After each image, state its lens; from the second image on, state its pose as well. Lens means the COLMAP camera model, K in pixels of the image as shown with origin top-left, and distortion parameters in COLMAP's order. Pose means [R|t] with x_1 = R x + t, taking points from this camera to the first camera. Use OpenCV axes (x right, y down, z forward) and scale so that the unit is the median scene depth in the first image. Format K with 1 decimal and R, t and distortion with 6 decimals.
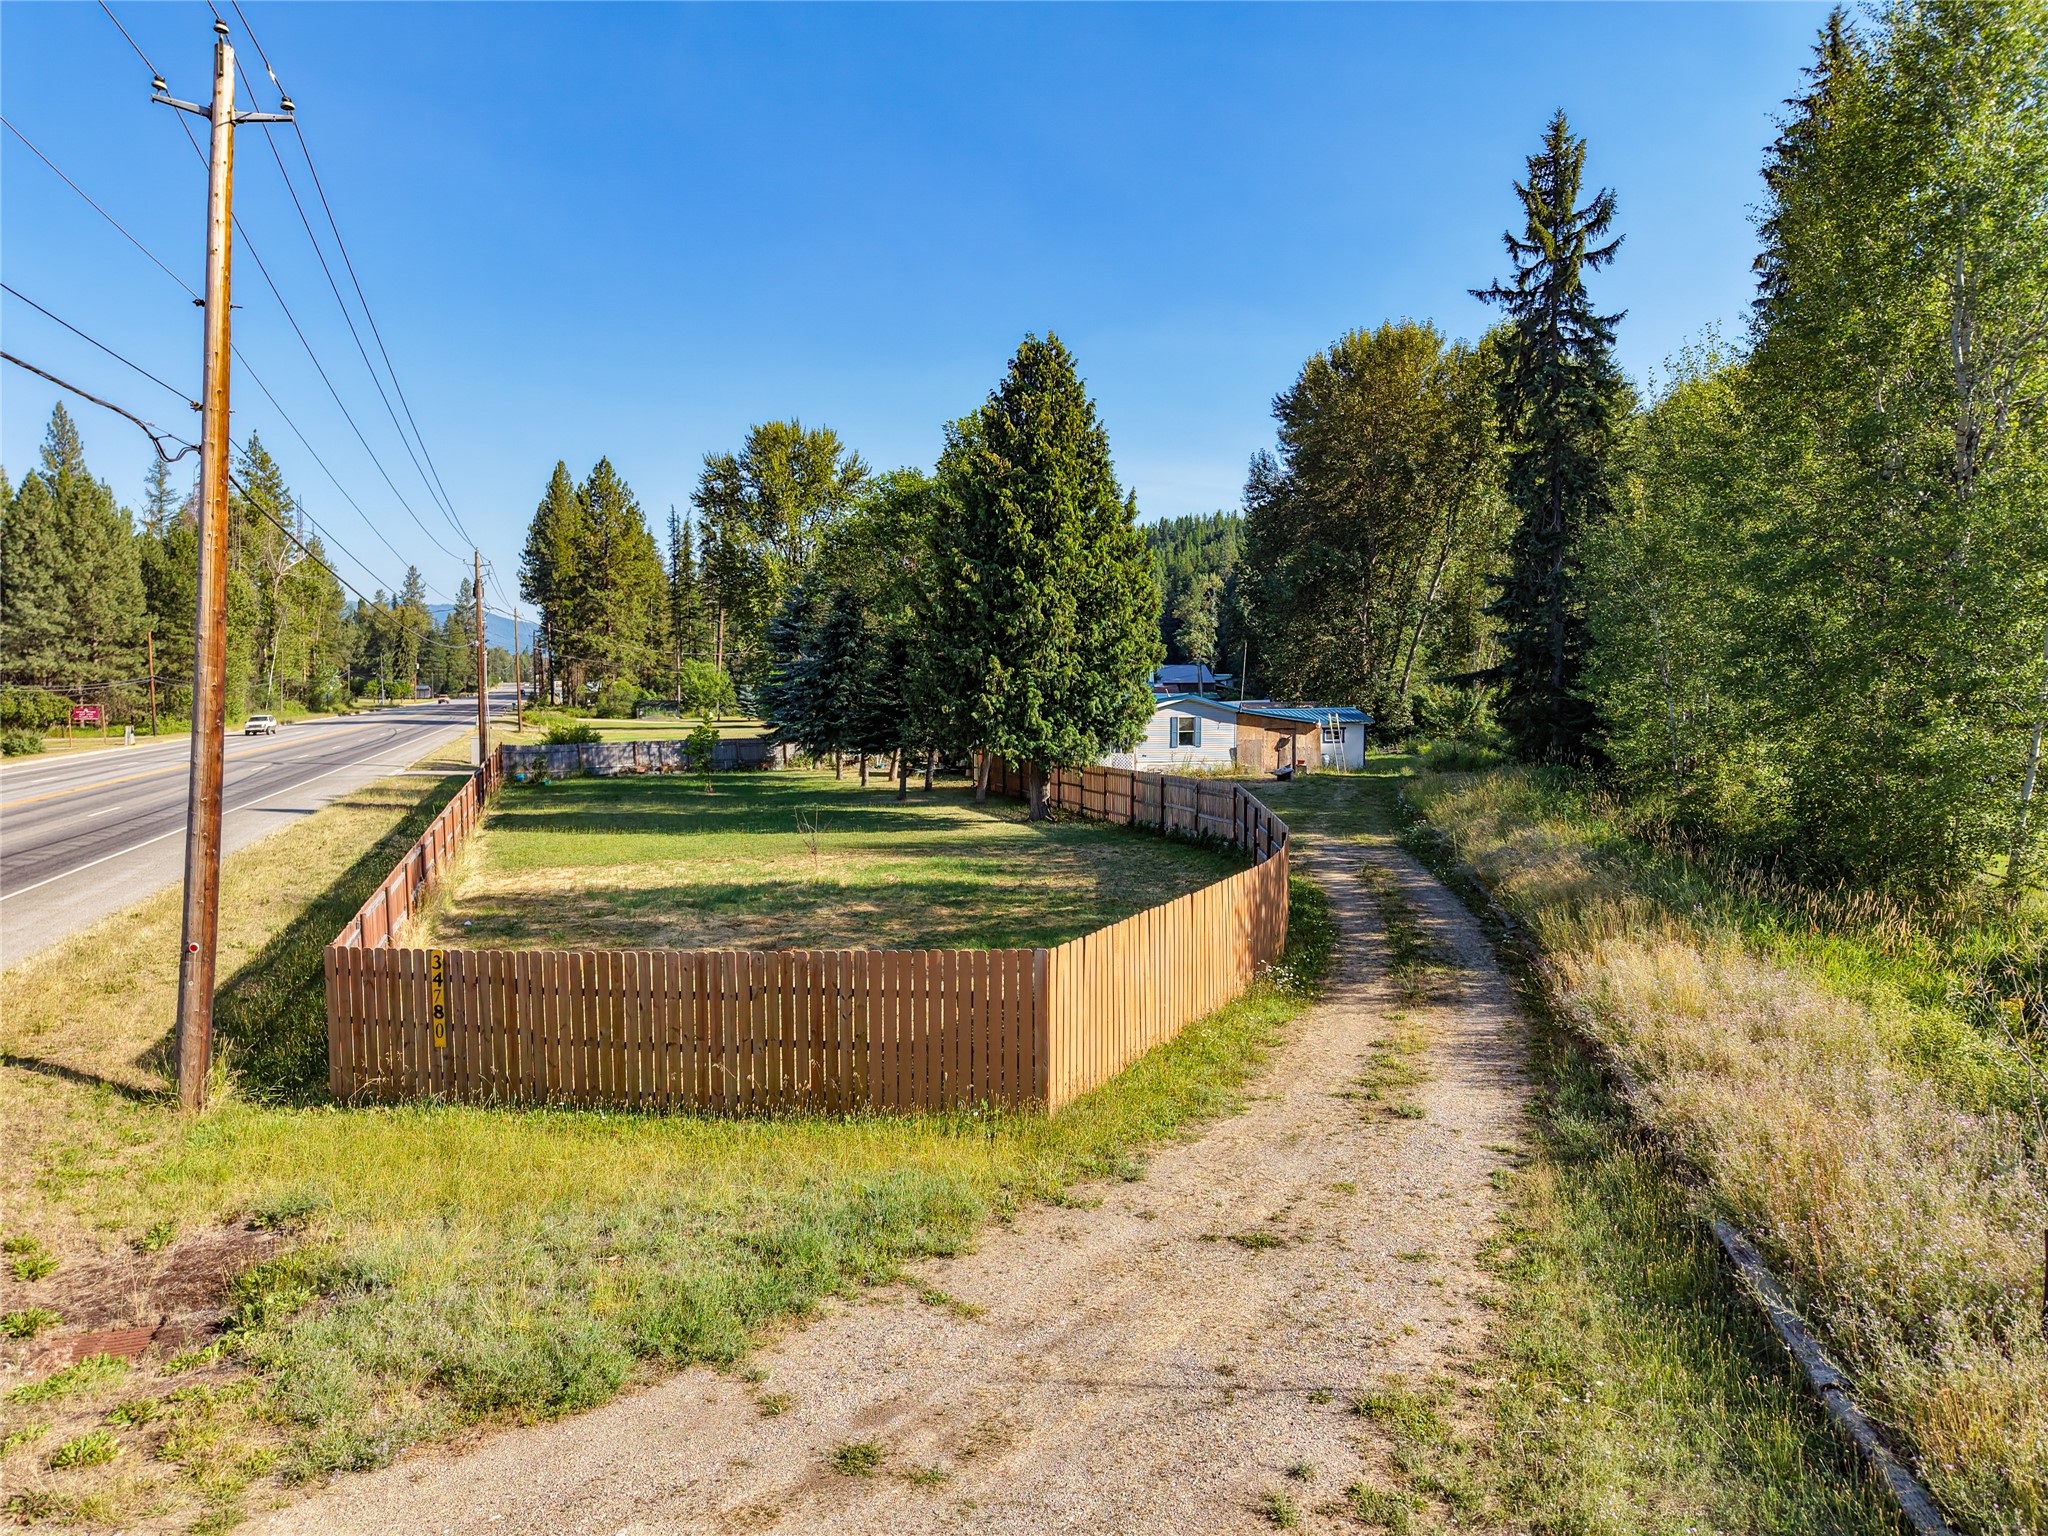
lens RADIAL K [[1385.4, 0, 1037.2], [0, 1385.4, 786.0], [0, 0, 1]] dist [0.126892, -0.217509]
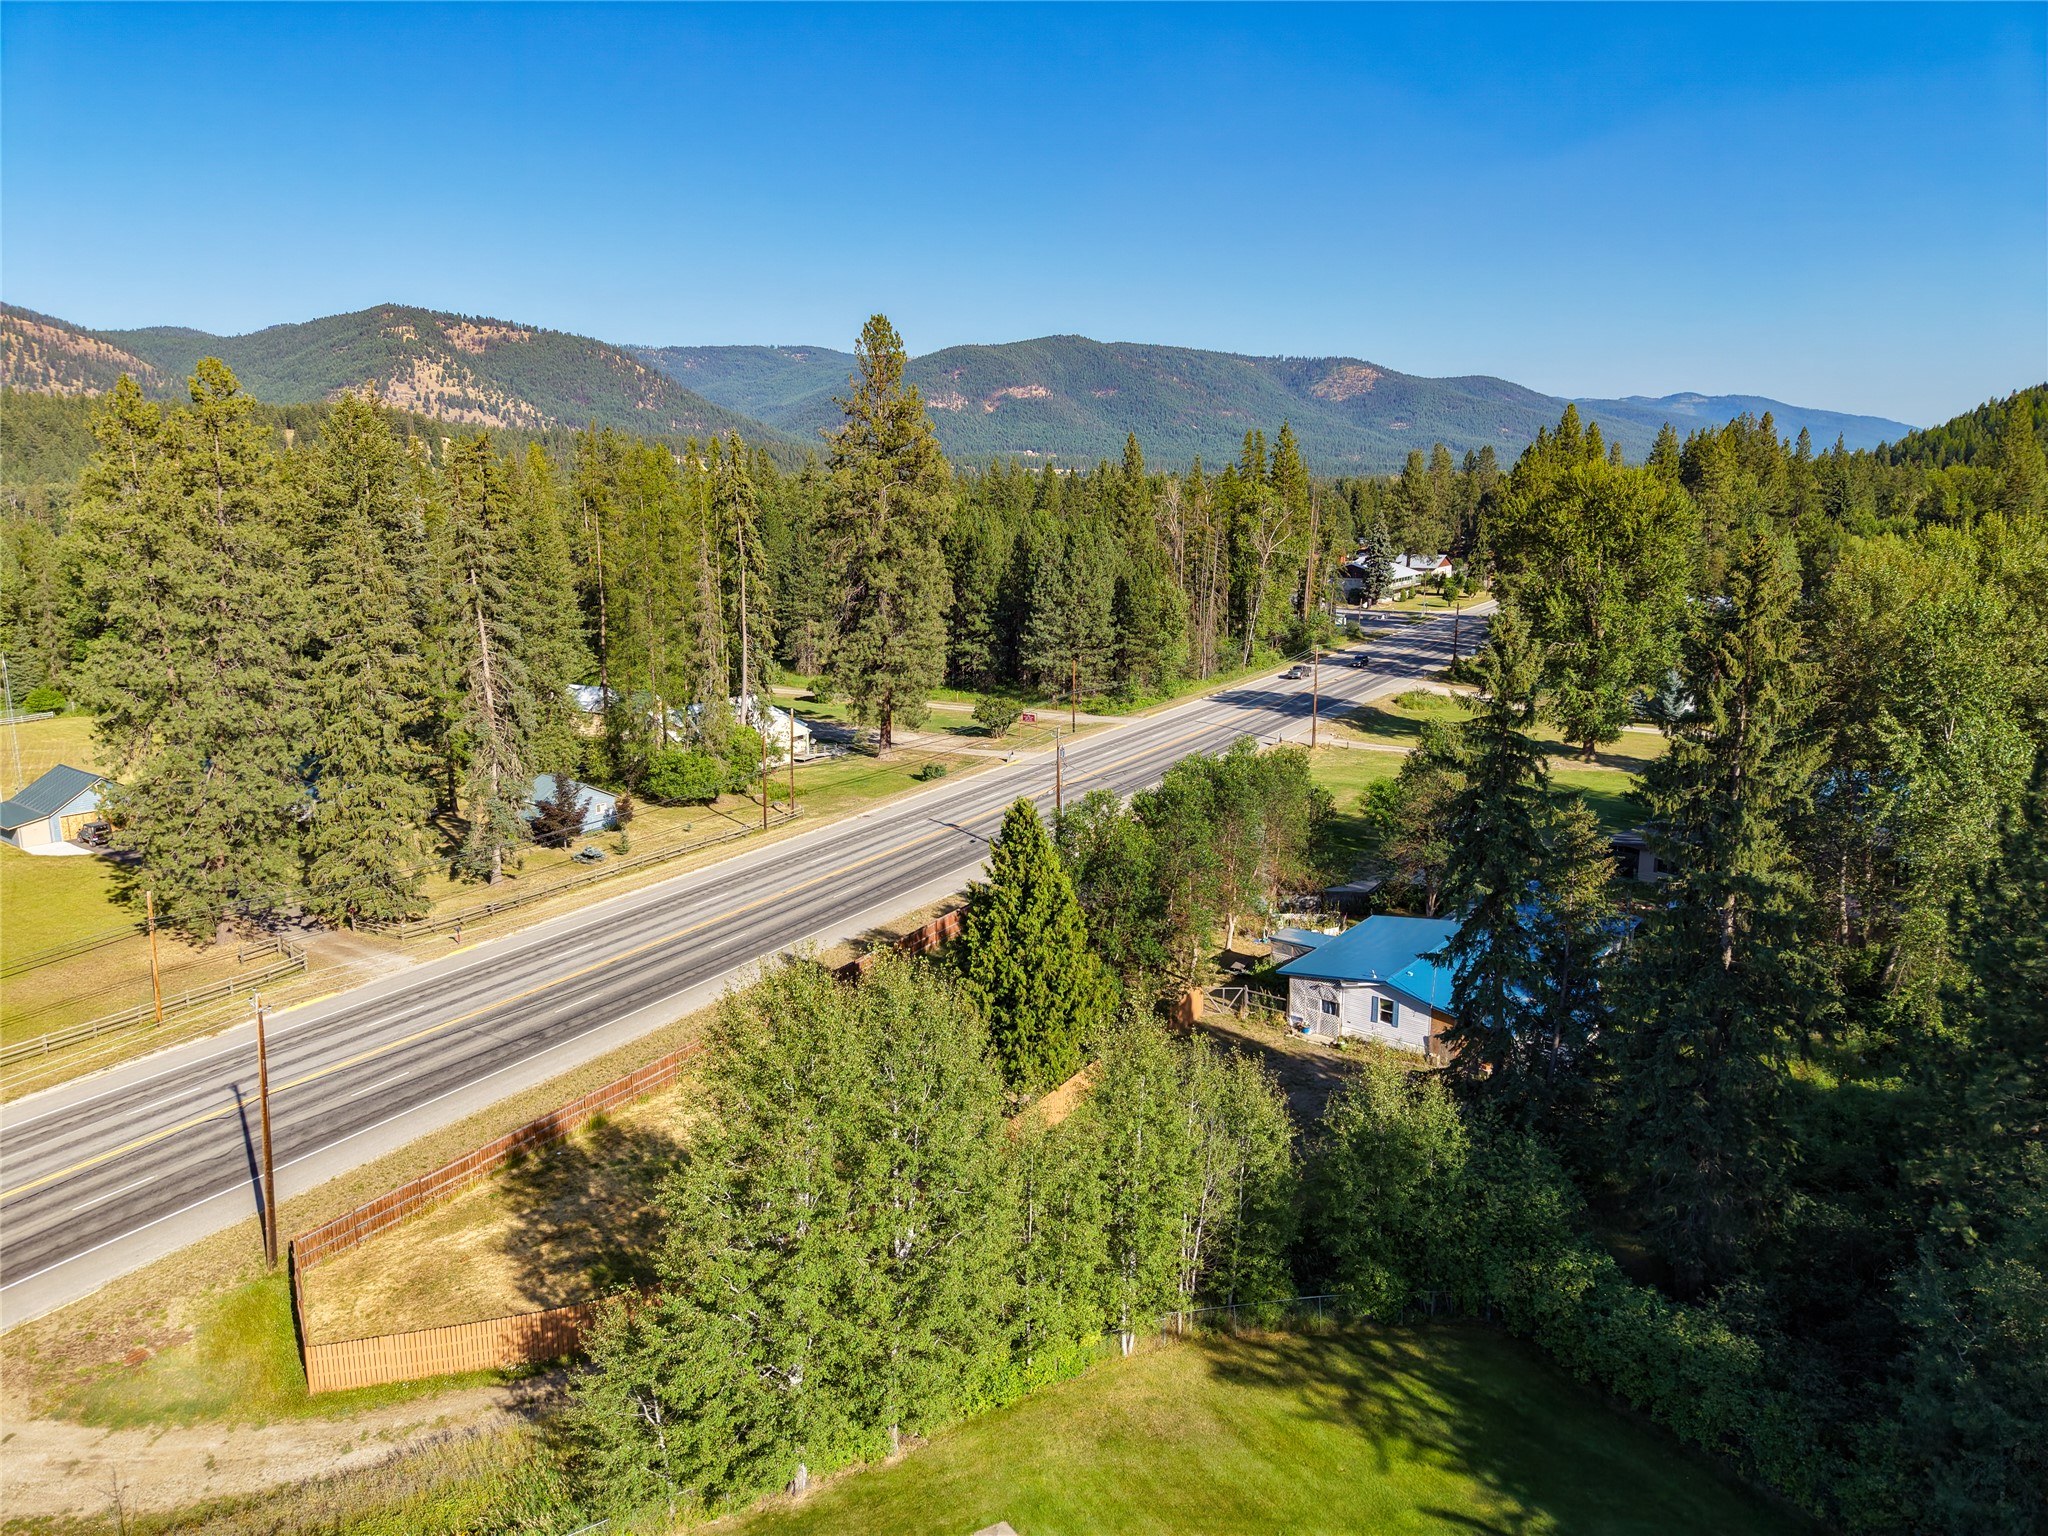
lens RADIAL K [[1377.1, 0, 1024.0], [0, 1377.1, 768.0], [0, 0, 1]] dist [0.037964, -0.034627]
pose [[0.646172, 0.155654, -0.747150, 0.643770], [-0.051332, 0.985628, 0.160942, -0.354504], [0.761464, -0.065644, 0.644875, 0.055154]]
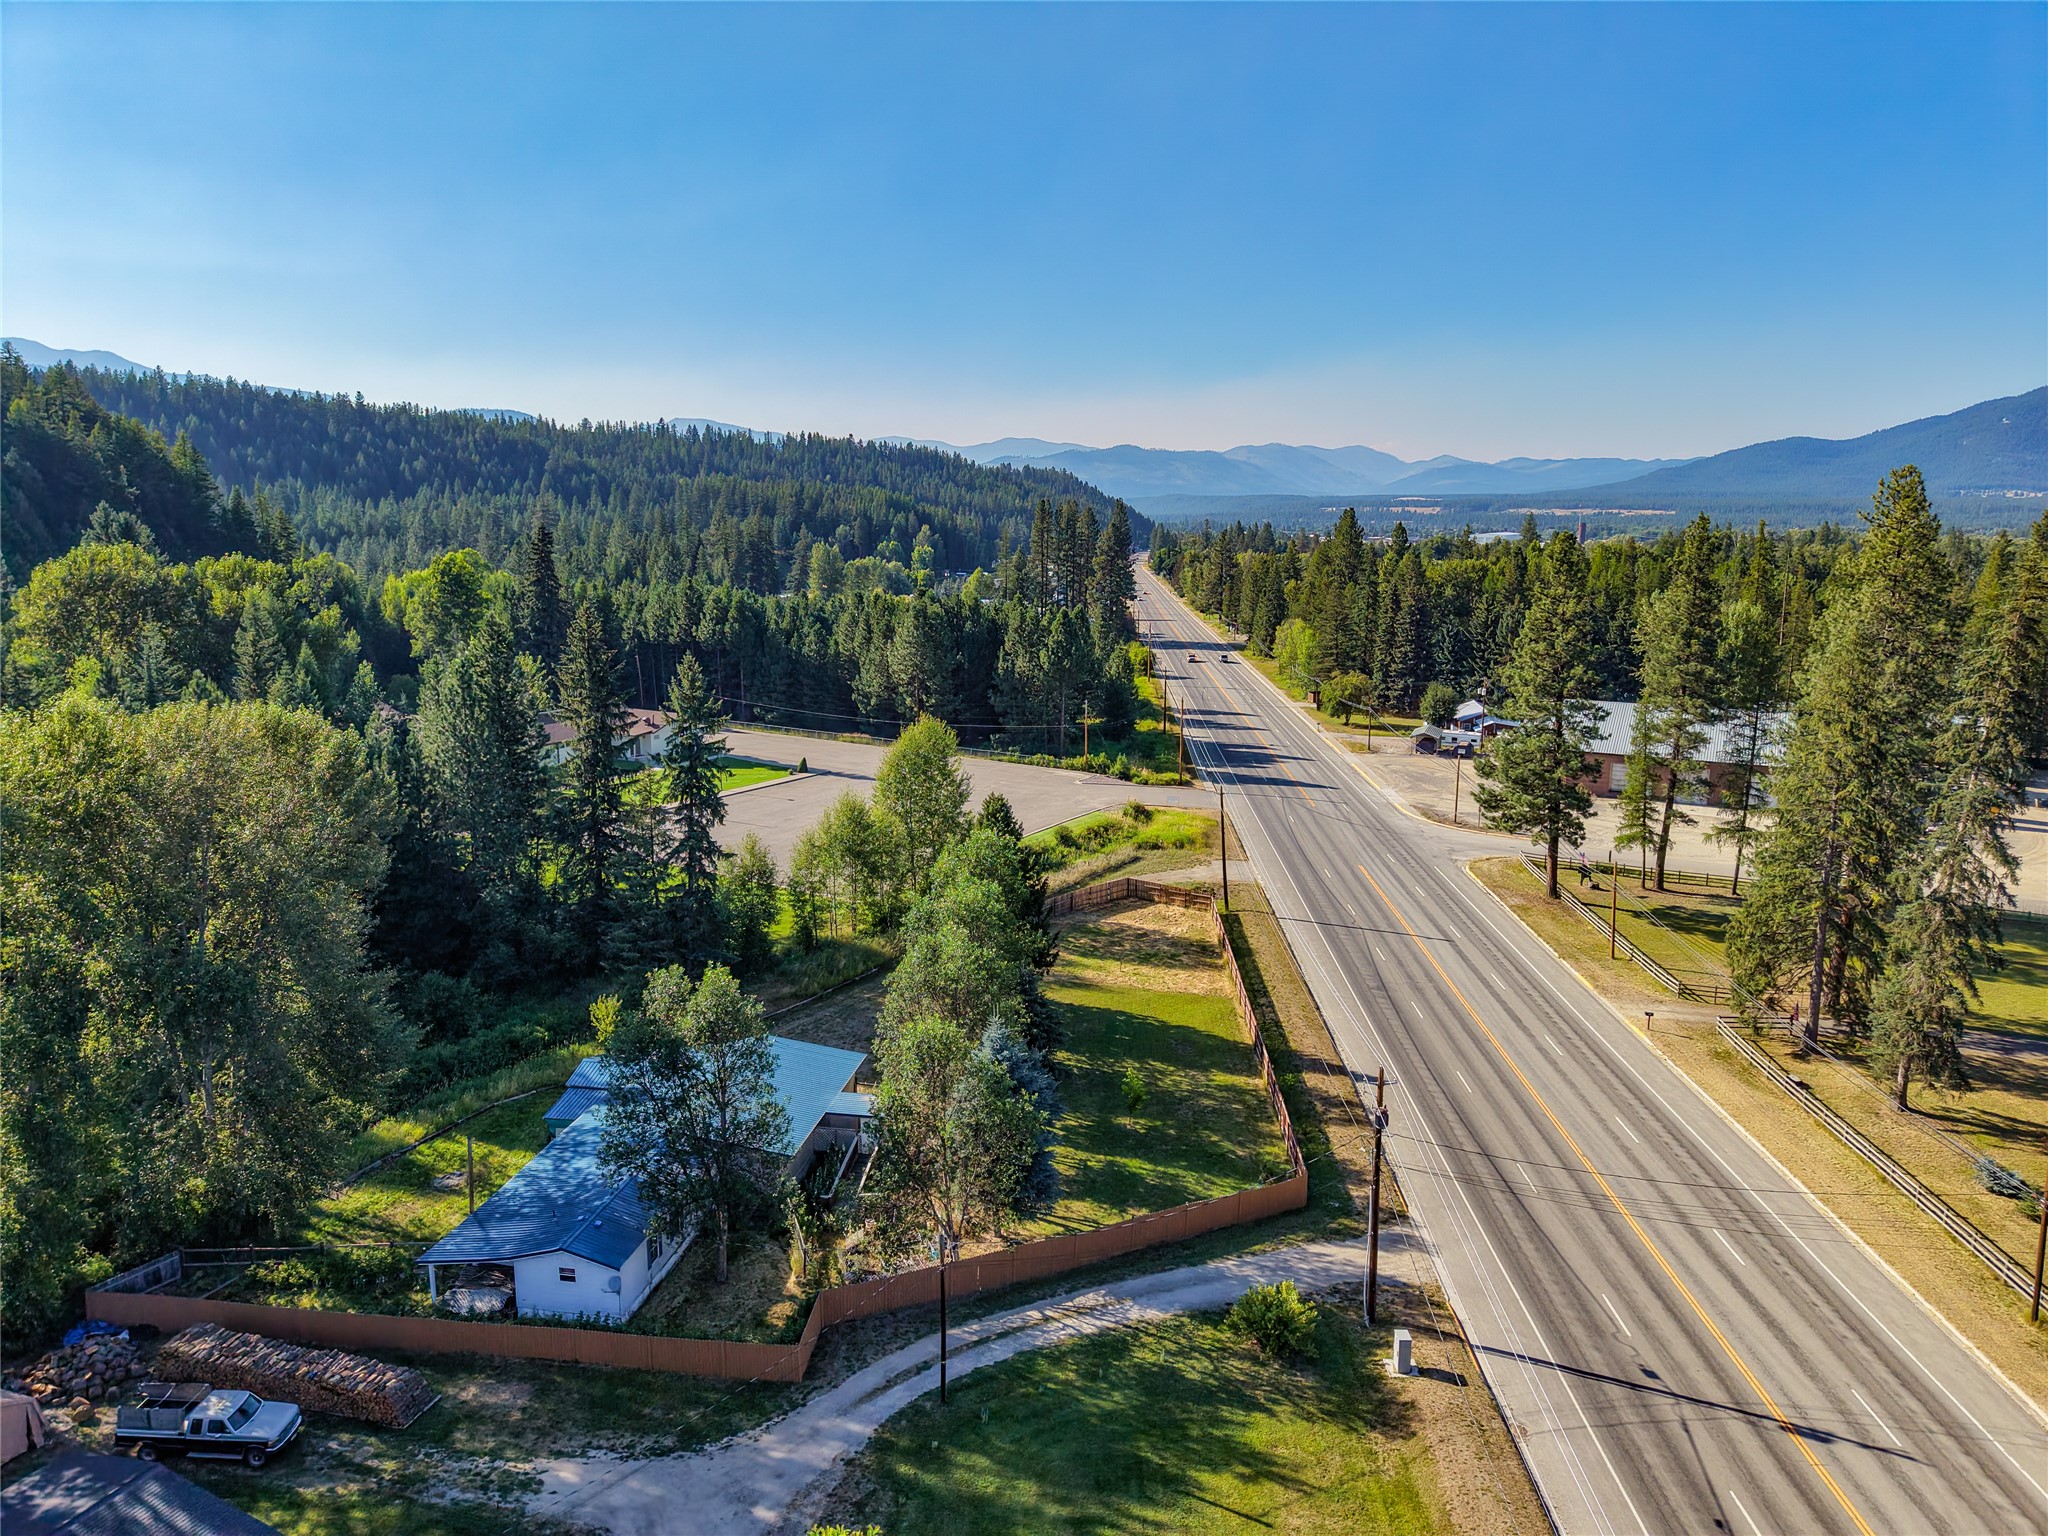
lens RADIAL K [[1377.1, 0, 1024.0], [0, 1377.1, 768.0], [0, 0, 1]] dist [0.037964, -0.034627]
pose [[-0.930445, -0.067449, 0.360171, -0.483948], [0.025503, 0.968610, 0.247275, -0.538151], [-0.365543, 0.239261, -0.899518, 1.752000]]
